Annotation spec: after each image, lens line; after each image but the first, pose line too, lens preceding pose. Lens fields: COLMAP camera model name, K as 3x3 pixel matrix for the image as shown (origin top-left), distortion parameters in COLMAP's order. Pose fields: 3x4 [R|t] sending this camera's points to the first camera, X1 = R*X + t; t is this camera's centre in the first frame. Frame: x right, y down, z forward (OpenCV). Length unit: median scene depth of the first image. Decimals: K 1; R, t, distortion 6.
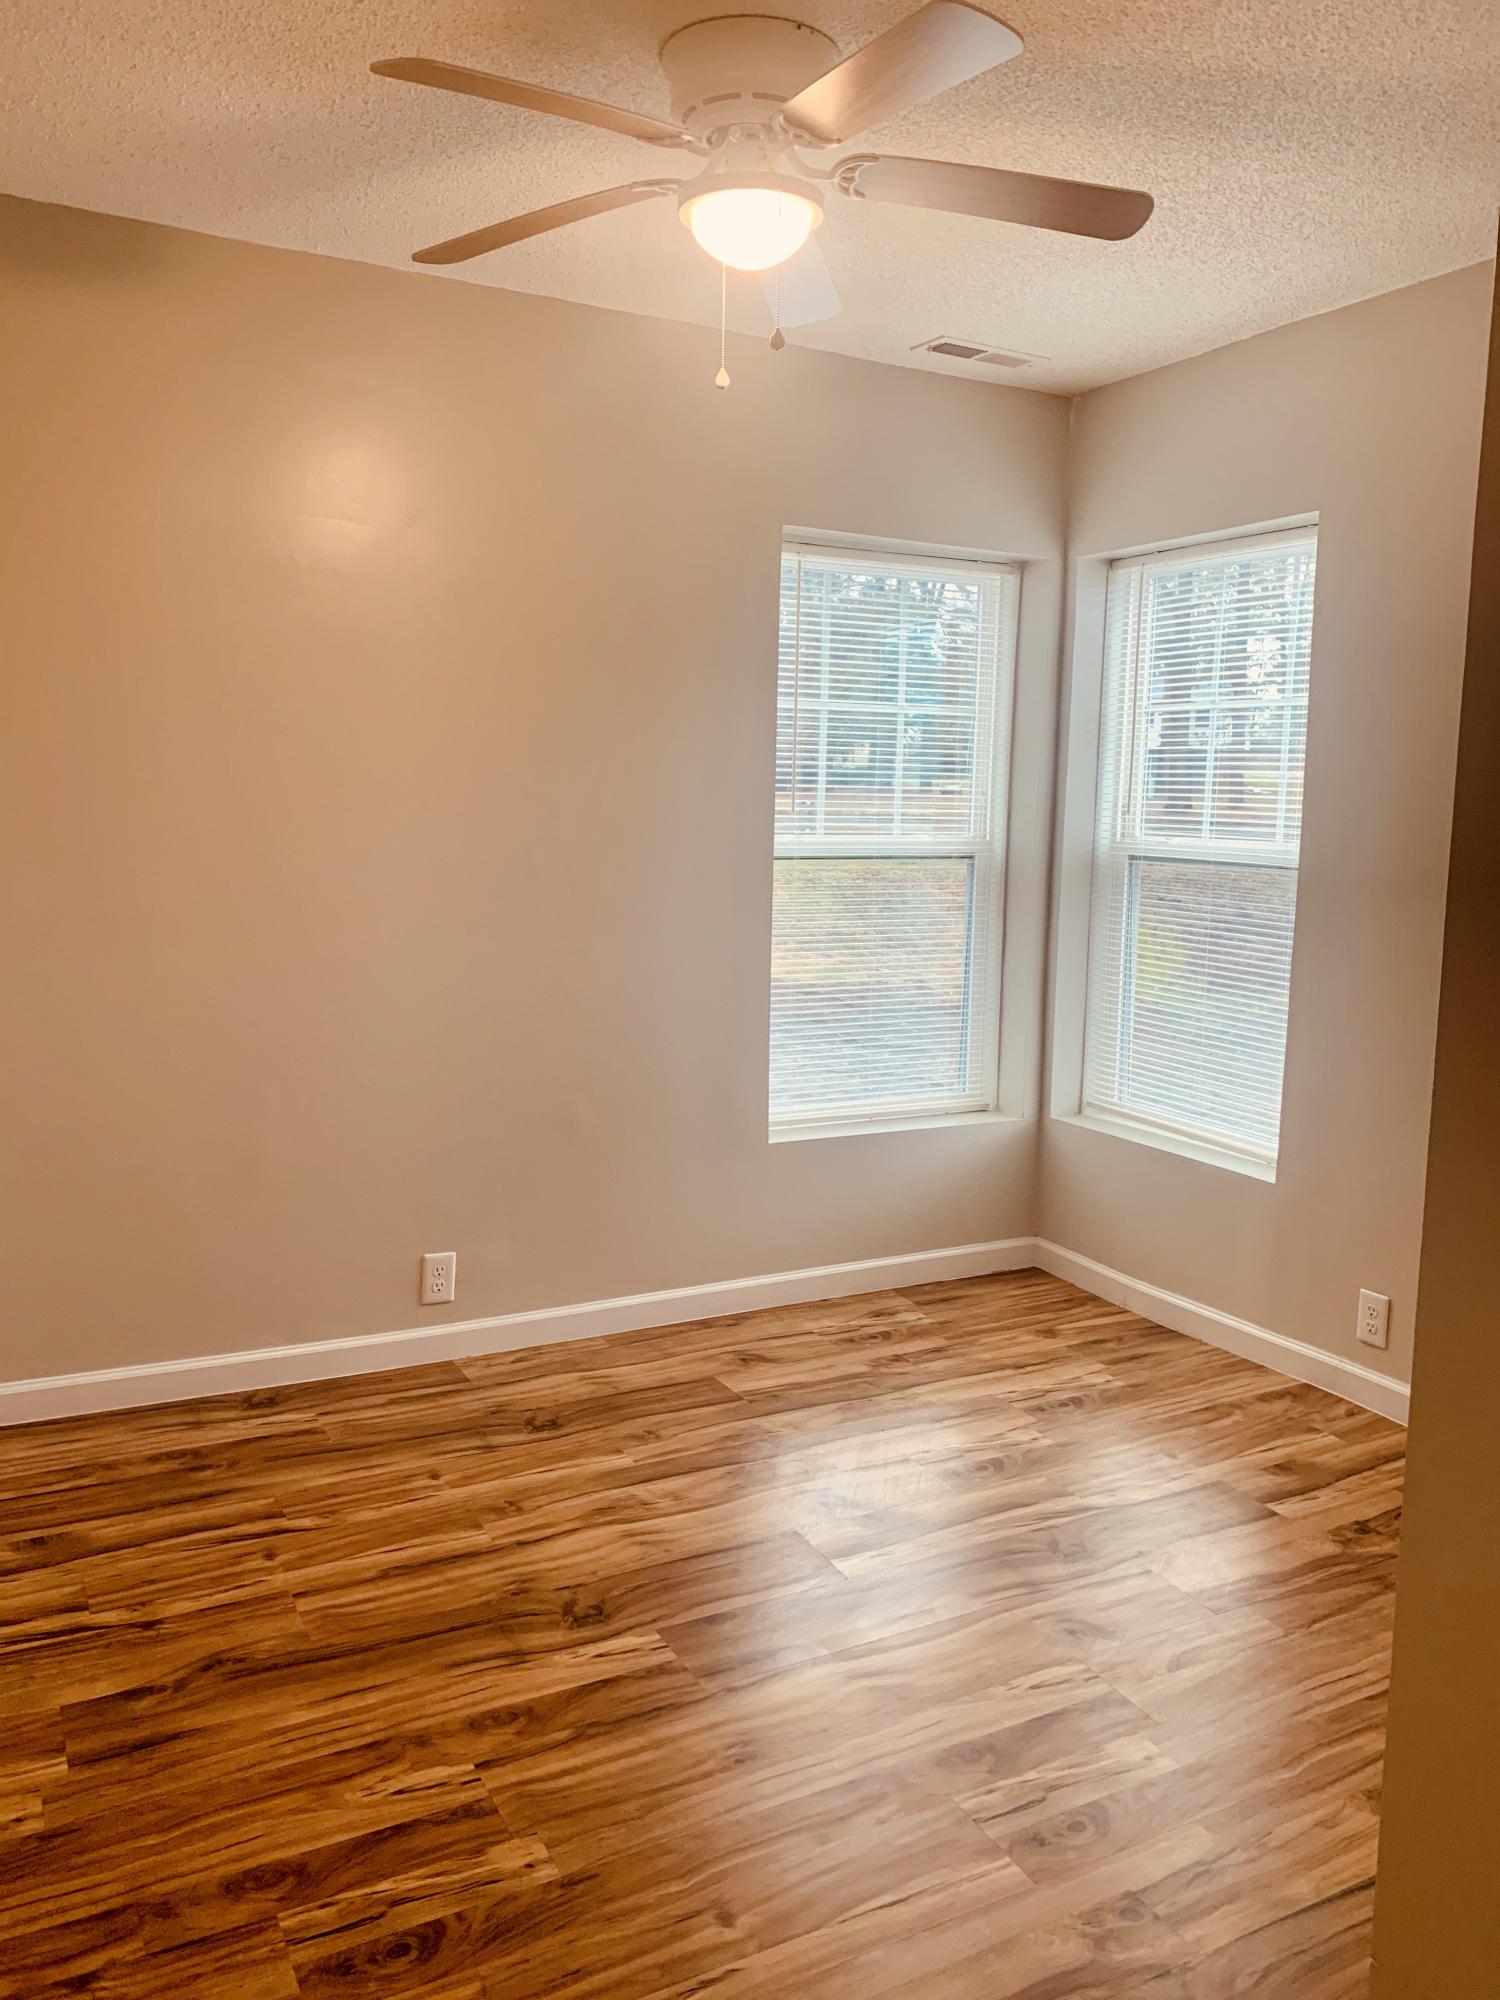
lens RADIAL K [[1539.8, 0, 757.5], [0, 1539.8, 983.5], [0, 0, 1]] dist [0.023824, -0.017261]
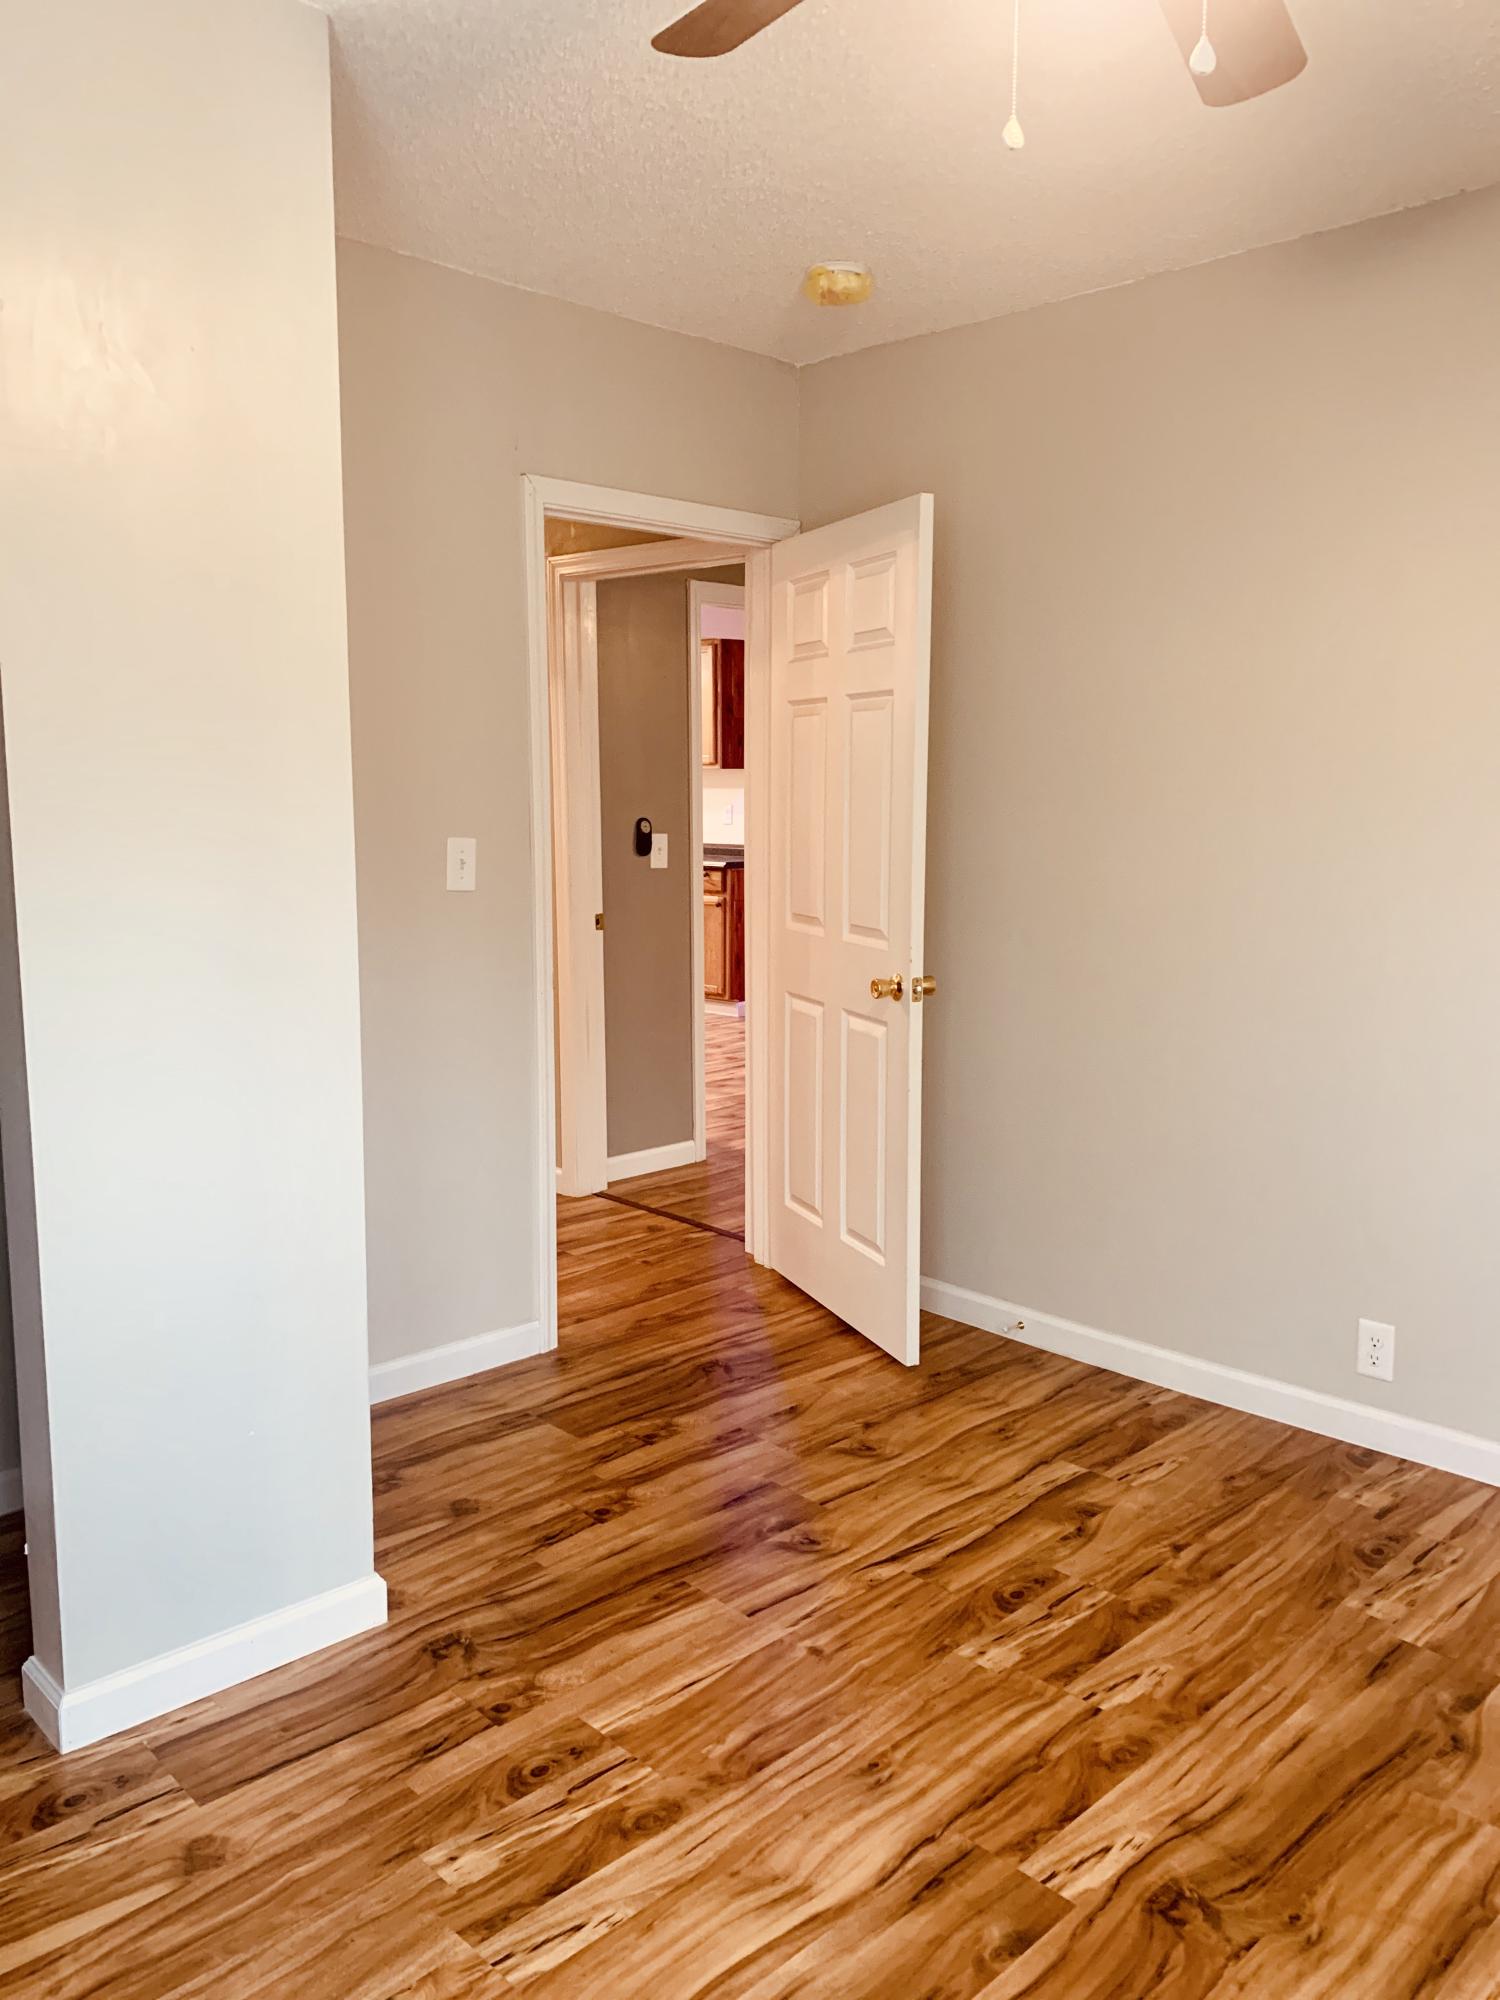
lens RADIAL K [[1539.8, 0, 753.5], [0, 1539.8, 1001.9], [0, 0, 1]] dist [0.023824, -0.017261]
pose [[-0.959913, 0.012194, -0.280034, 0.304724], [-0.061559, 0.965490, 0.253059, -0.196466], [0.273456, 0.260153, -0.926036, 1.613906]]
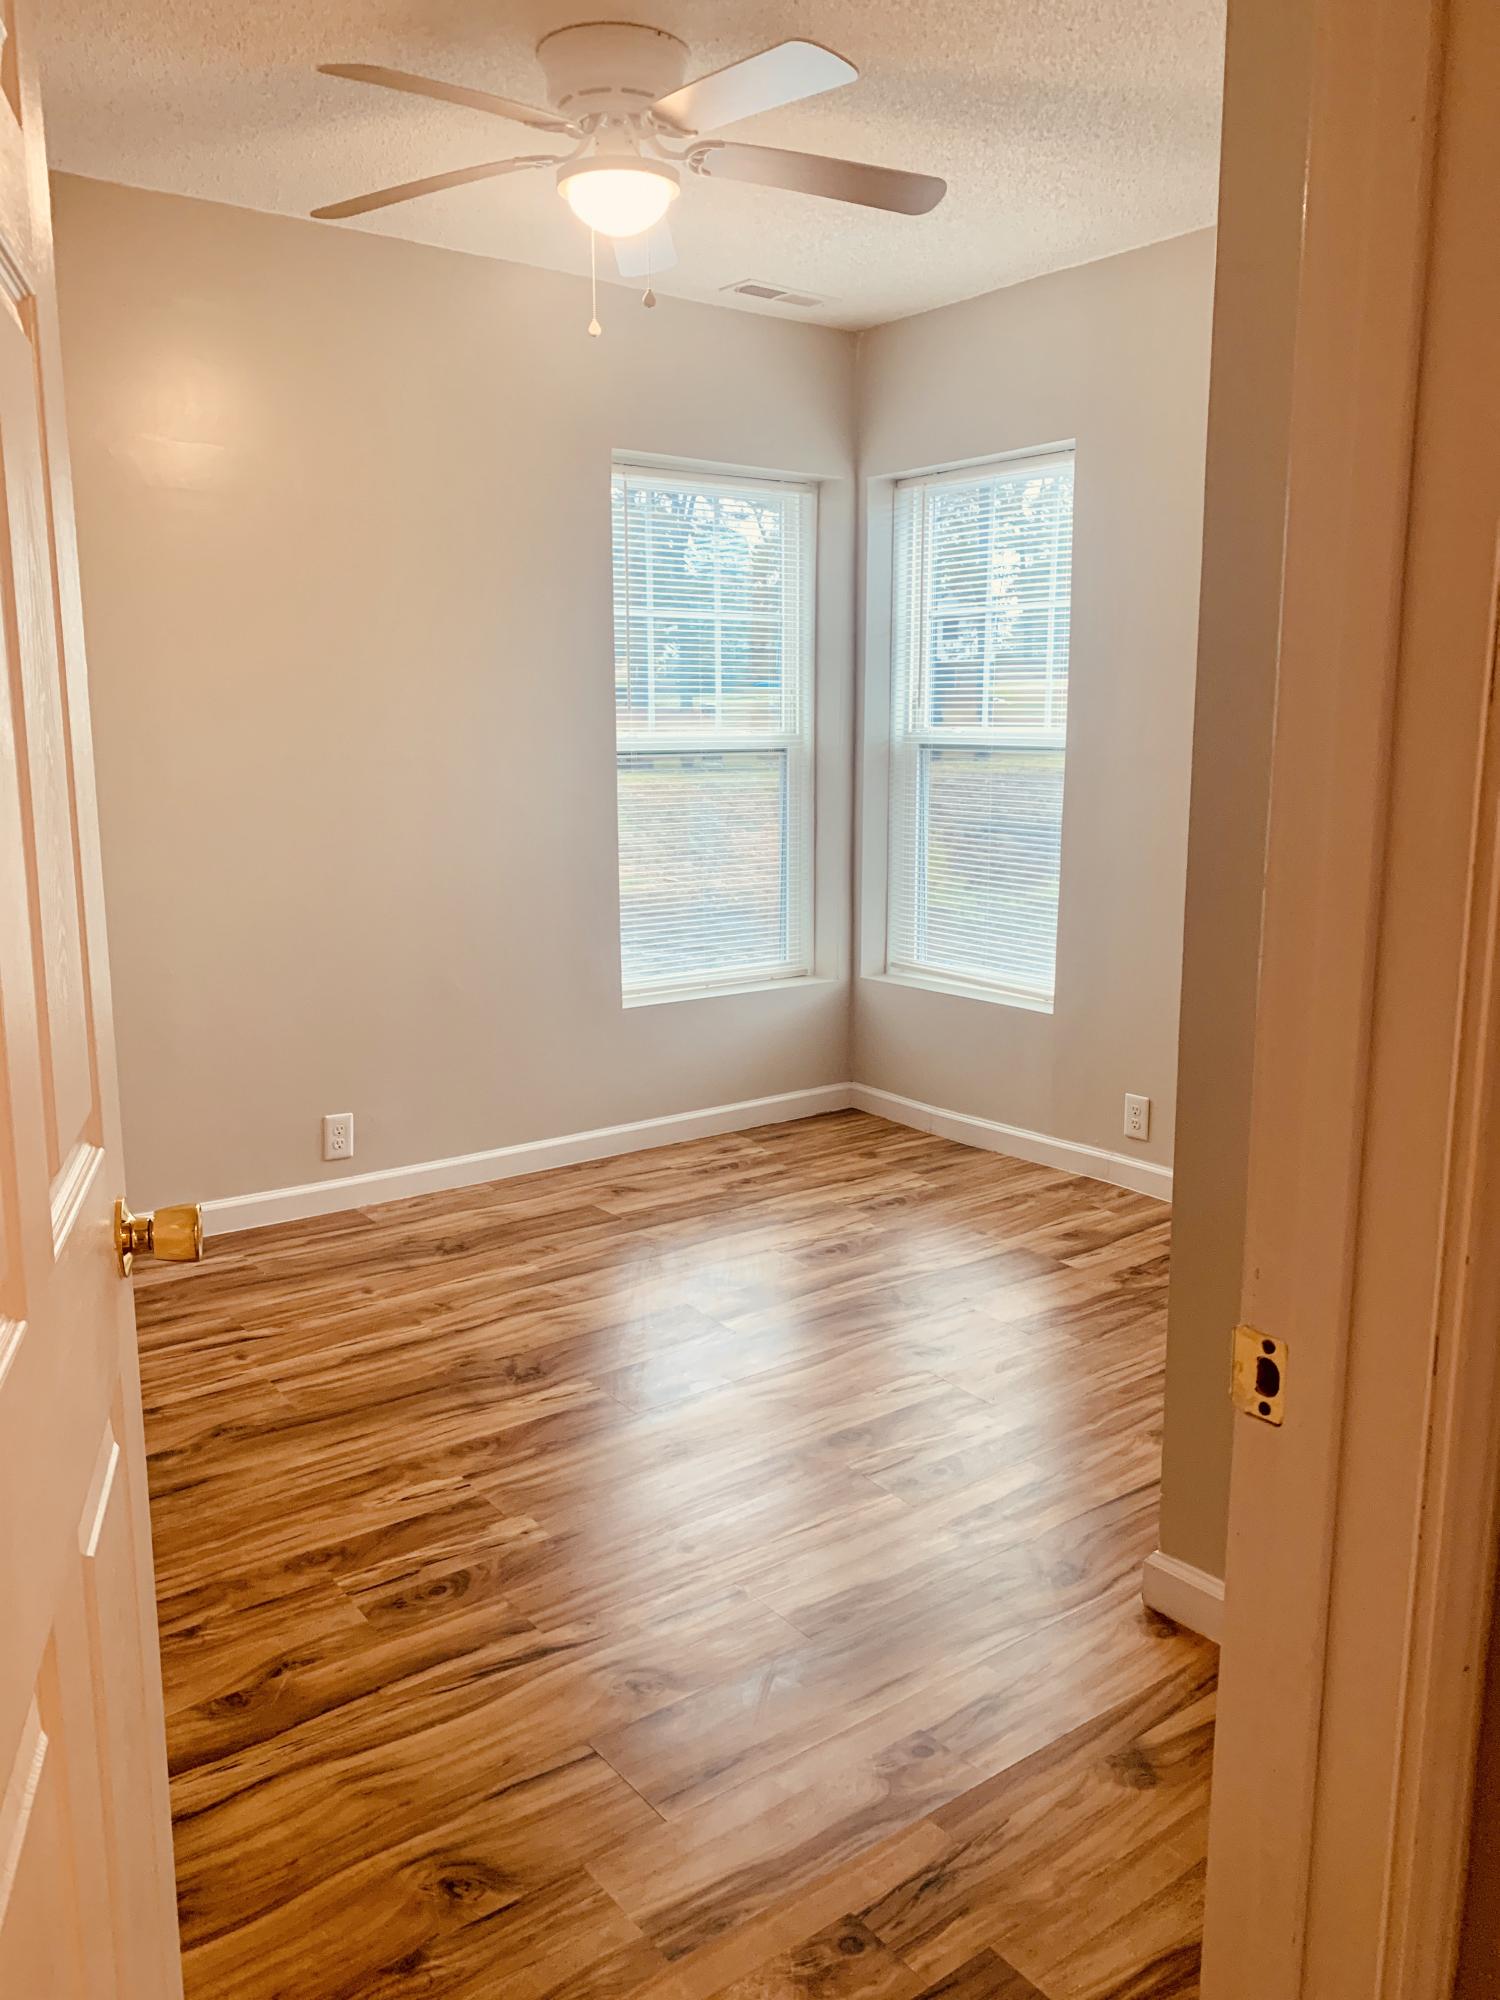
lens RADIAL K [[1539.8, 0, 738.0], [0, 1539.8, 981.0], [0, 0, 1]] dist [0.023824, -0.017261]
pose [[0.989179, -0.048320, 0.138526, -0.105458], [0.041458, 0.997786, 0.052007, 0.049555], [-0.140732, -0.045701, 0.988992, -0.209326]]
